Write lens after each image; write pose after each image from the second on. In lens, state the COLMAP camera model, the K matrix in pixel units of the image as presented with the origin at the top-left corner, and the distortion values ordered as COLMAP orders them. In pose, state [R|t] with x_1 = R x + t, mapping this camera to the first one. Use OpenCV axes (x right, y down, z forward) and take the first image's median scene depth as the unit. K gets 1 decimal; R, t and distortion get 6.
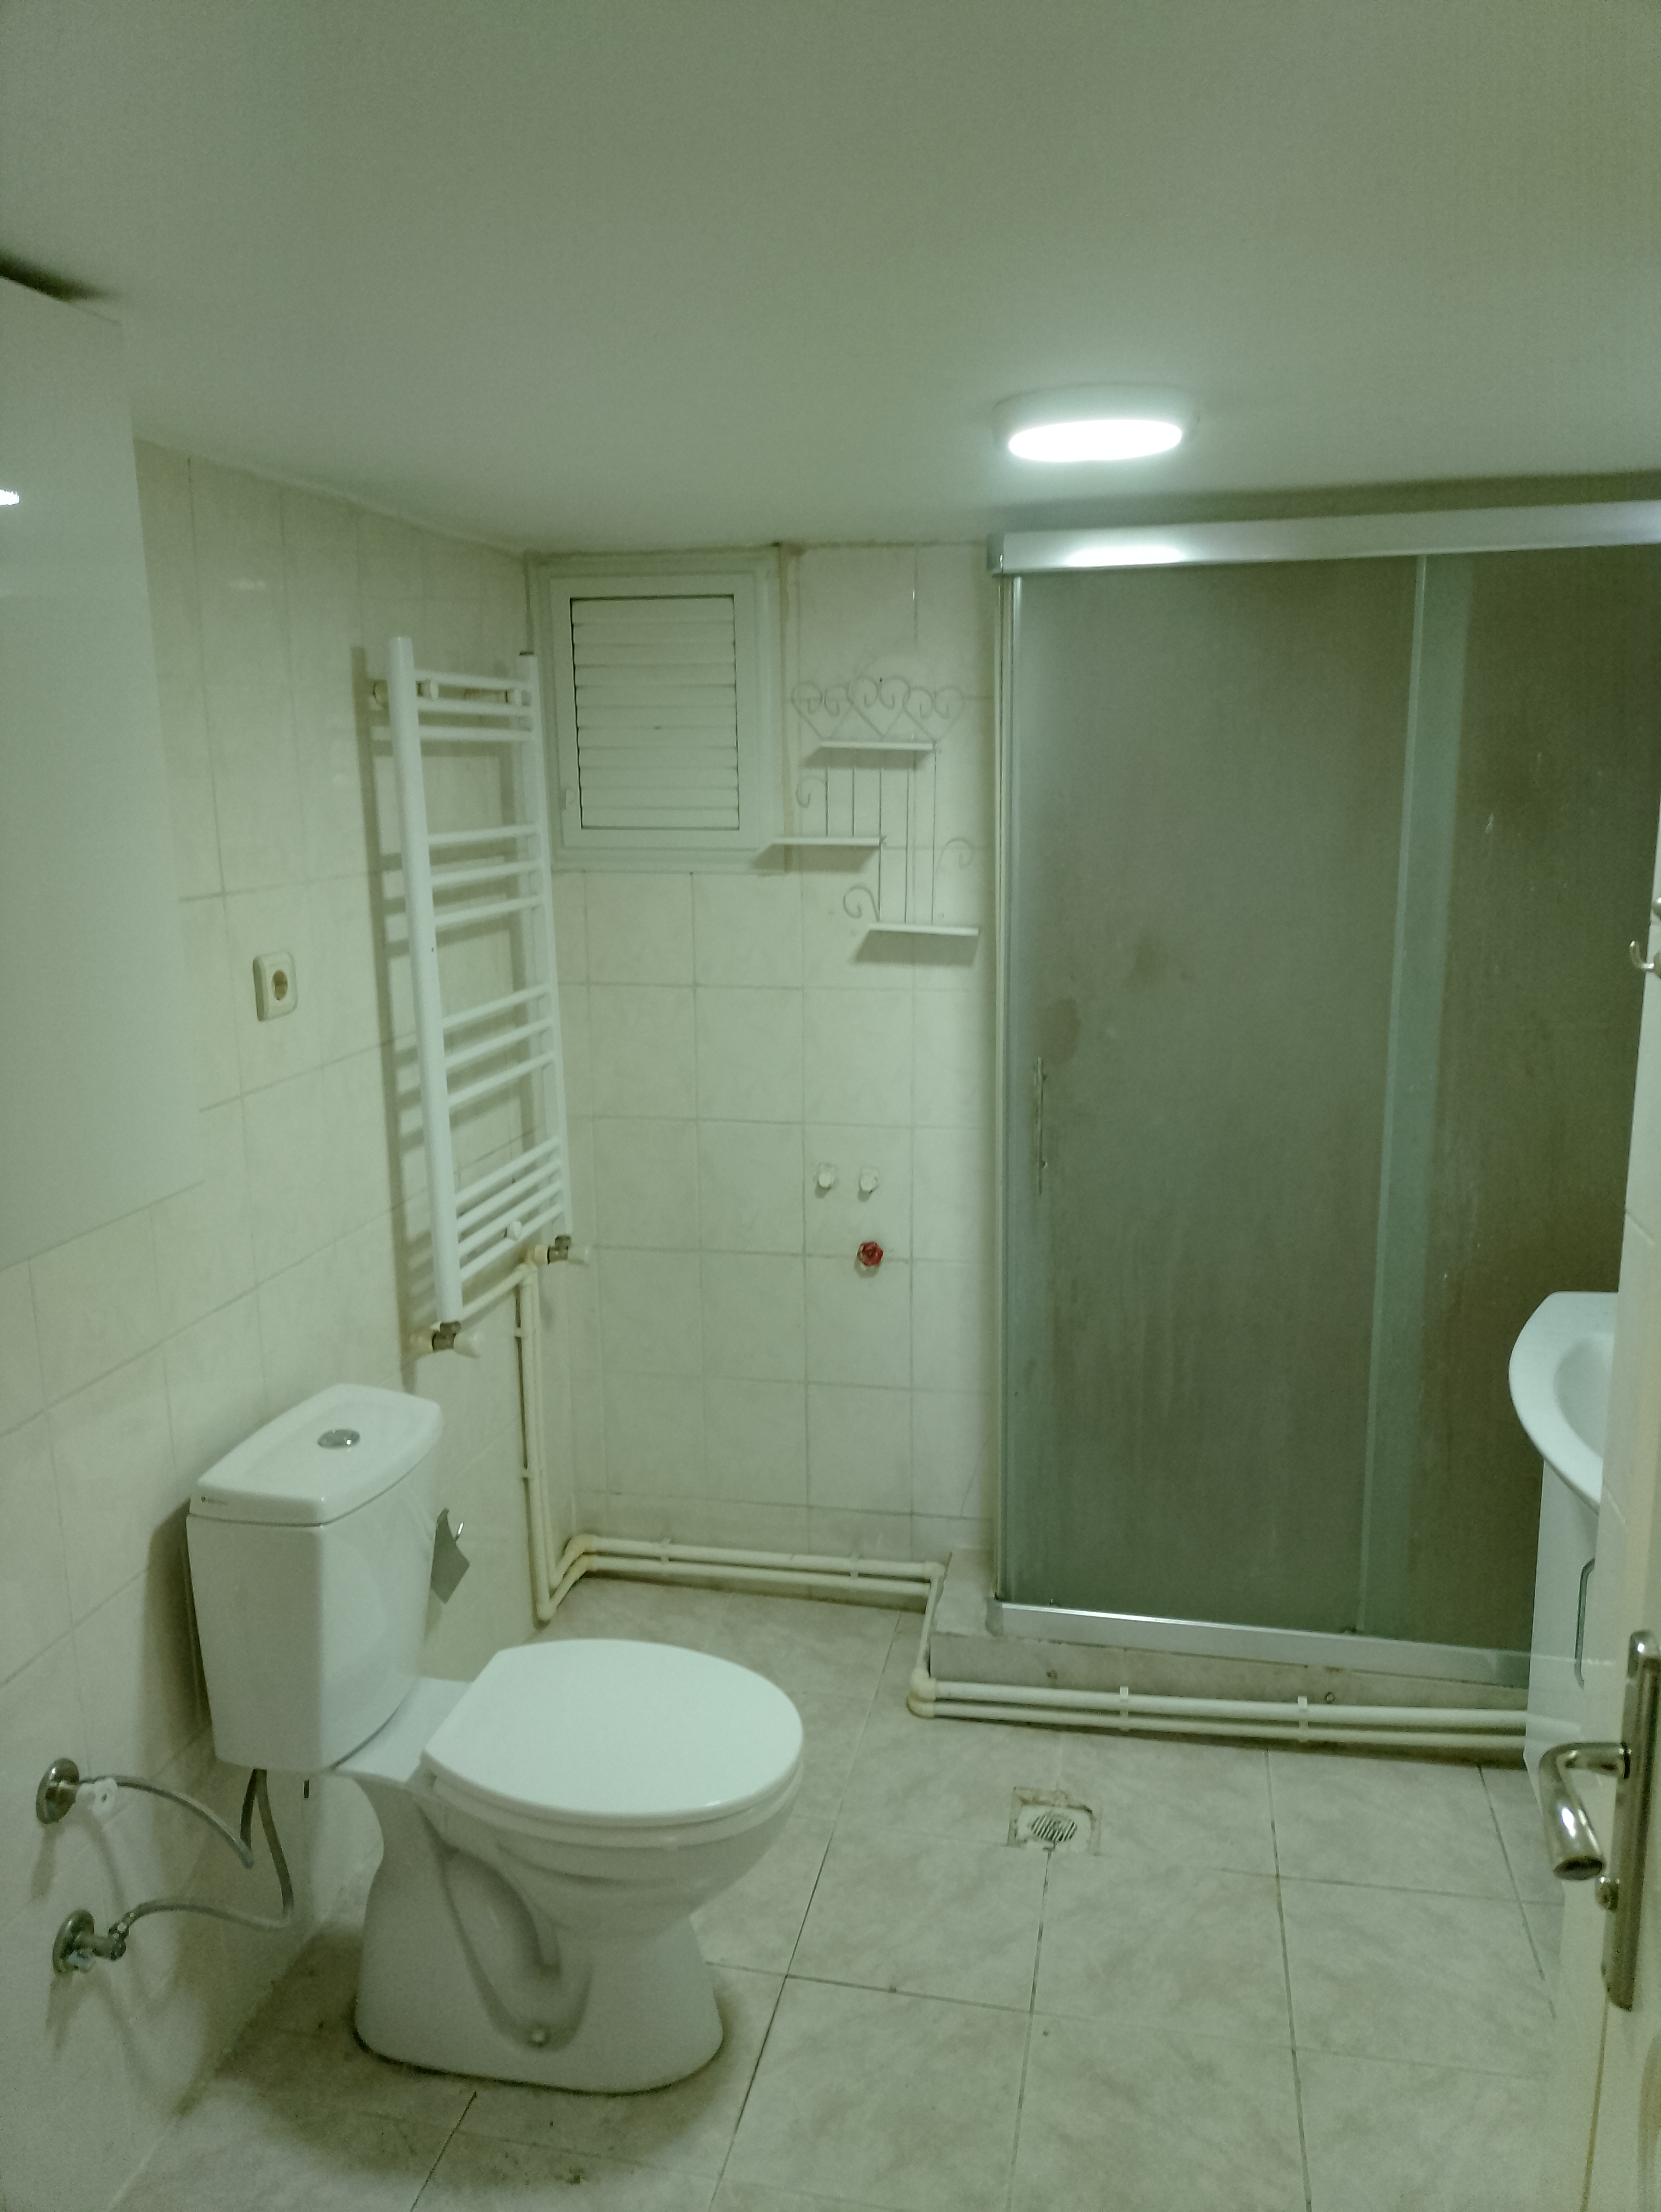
lens RADIAL K [[1643.1, 0, 828.6], [0, 1643.1, 1110.3], [0, 0, 1]] dist [0.032014, -0.019490]
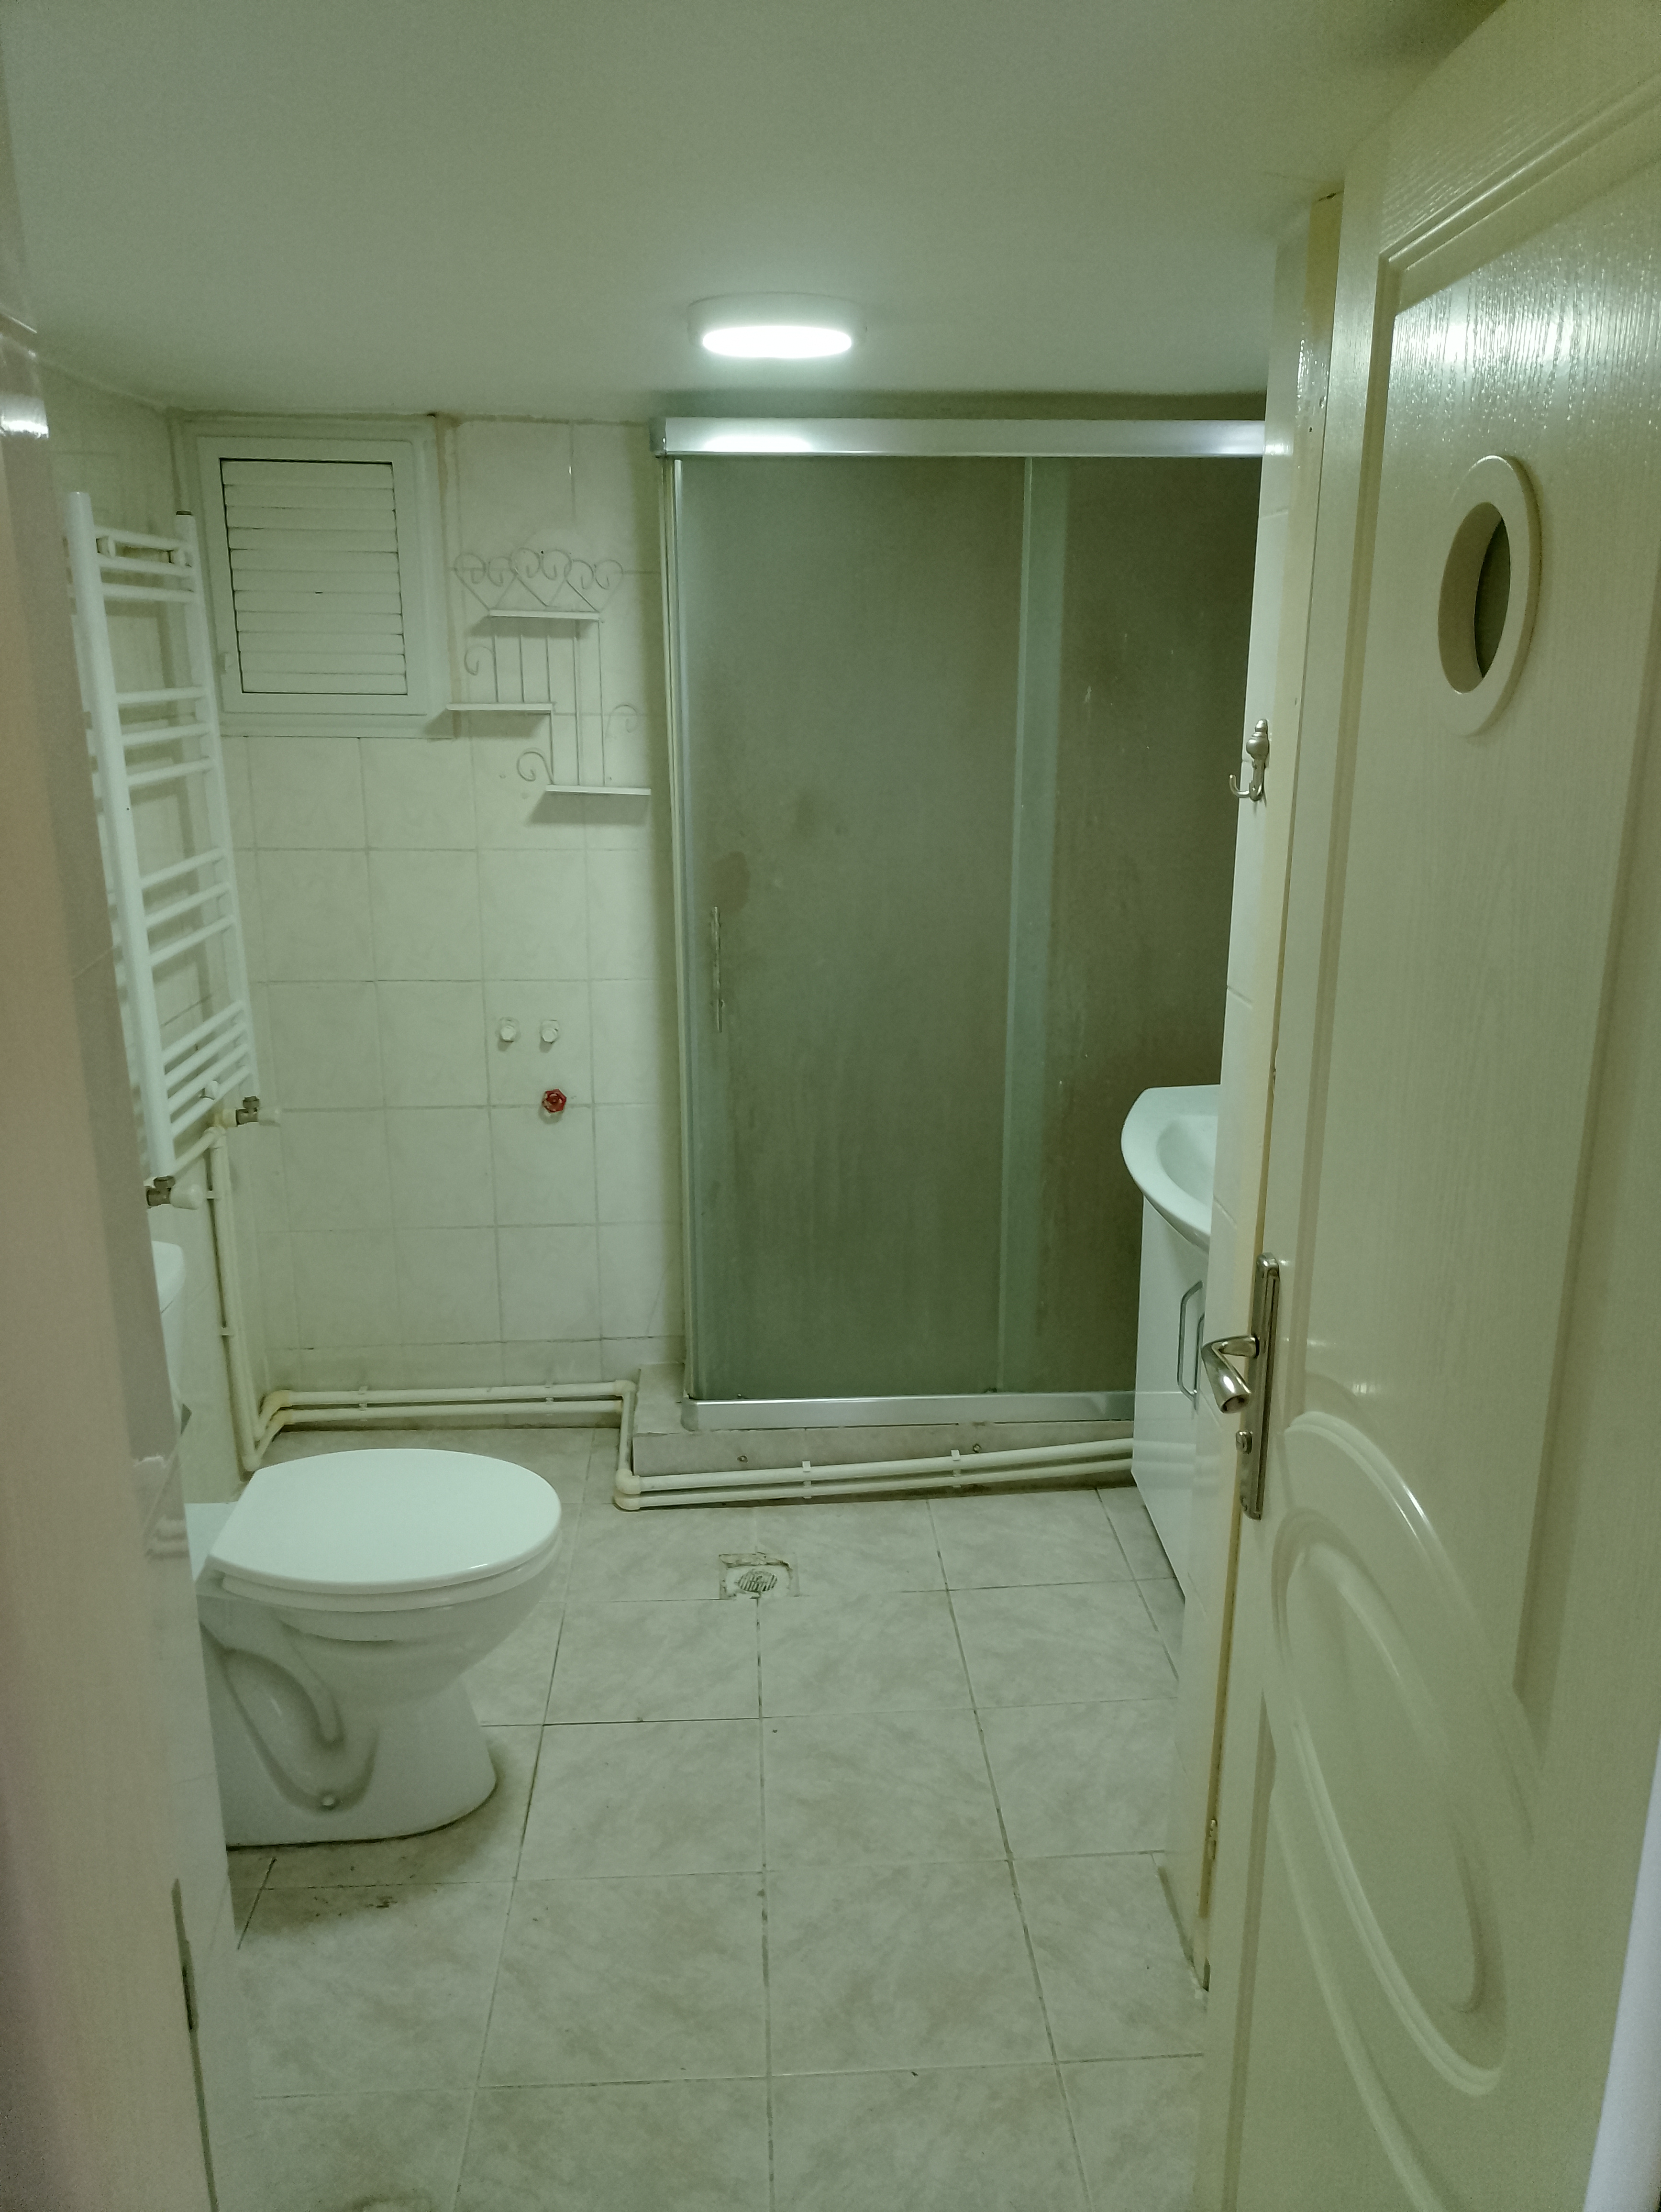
lens RADIAL K [[1643.1, 0, 842.4], [0, 1643.1, 1109.4], [0, 0, 1]] dist [0.032014, -0.019490]
pose [[0.964681, -0.056970, 0.257185, -0.079859], [0.040045, 0.996702, 0.070577, 0.028997], [-0.260358, -0.057786, 0.963781, -0.094204]]
